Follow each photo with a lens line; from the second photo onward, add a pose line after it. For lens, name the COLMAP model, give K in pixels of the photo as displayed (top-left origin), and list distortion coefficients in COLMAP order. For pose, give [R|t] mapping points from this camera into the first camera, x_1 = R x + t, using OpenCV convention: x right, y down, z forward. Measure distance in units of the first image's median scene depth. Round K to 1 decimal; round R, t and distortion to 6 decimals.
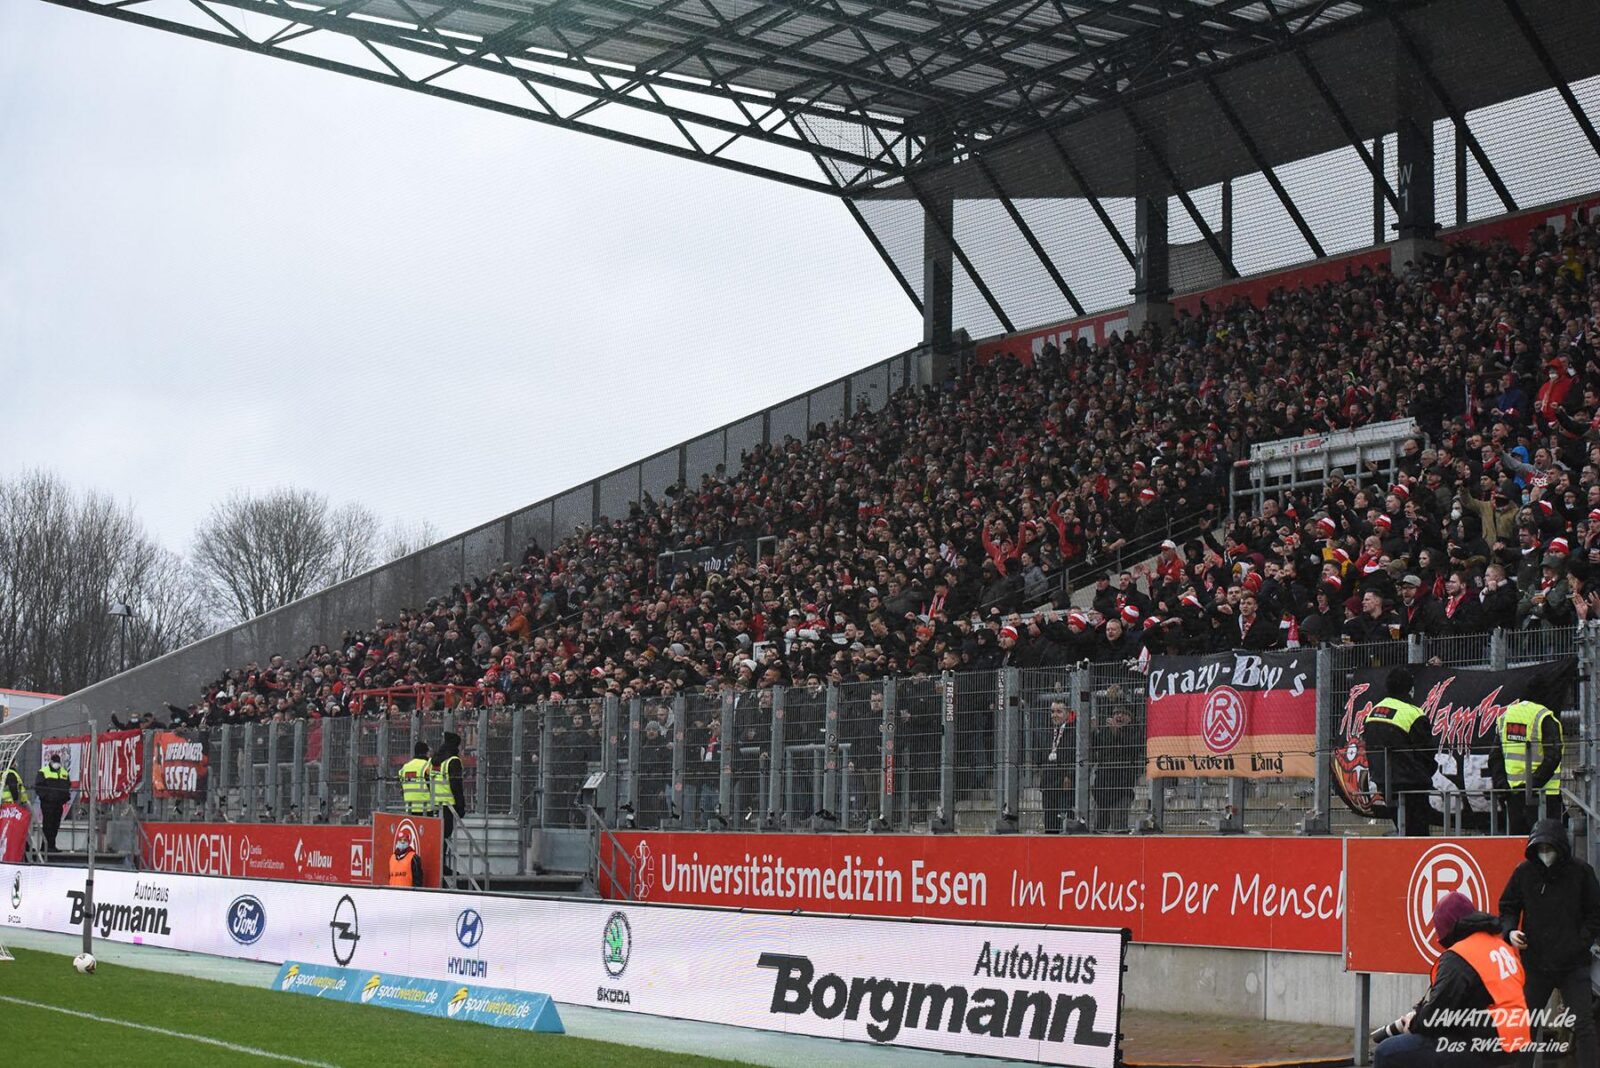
lens RADIAL K [[3153.6, 0, 816.0], [0, 3153.6, 535.9], [0, 0, 1]] dist [-0.193750, 0.000000]
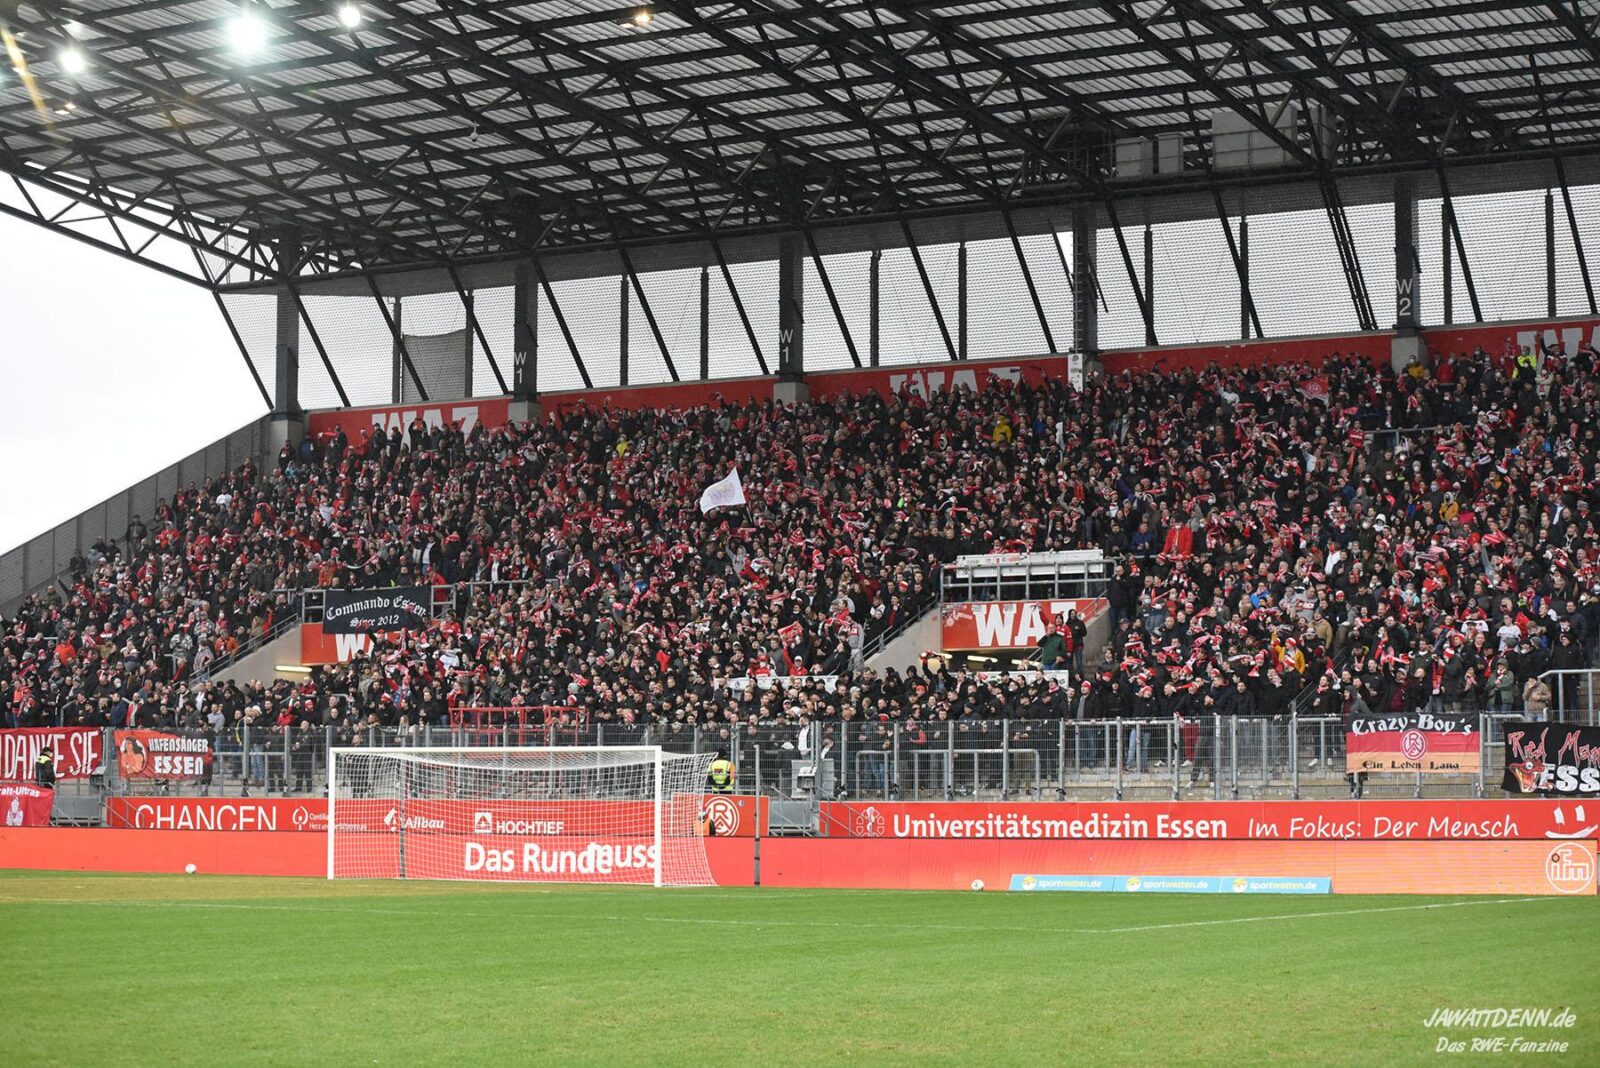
lens RADIAL K [[3153.6, 0, 799.8], [0, 3153.6, 530.9], [0, 0, 1]] dist [-0.193750, 0.000000]
pose [[0.847885, 0.030879, 0.529280, -1.071500], [-0.039241, 0.999219, 0.004566, -0.062799], [-0.528725, -0.024641, 0.848435, -0.449277]]
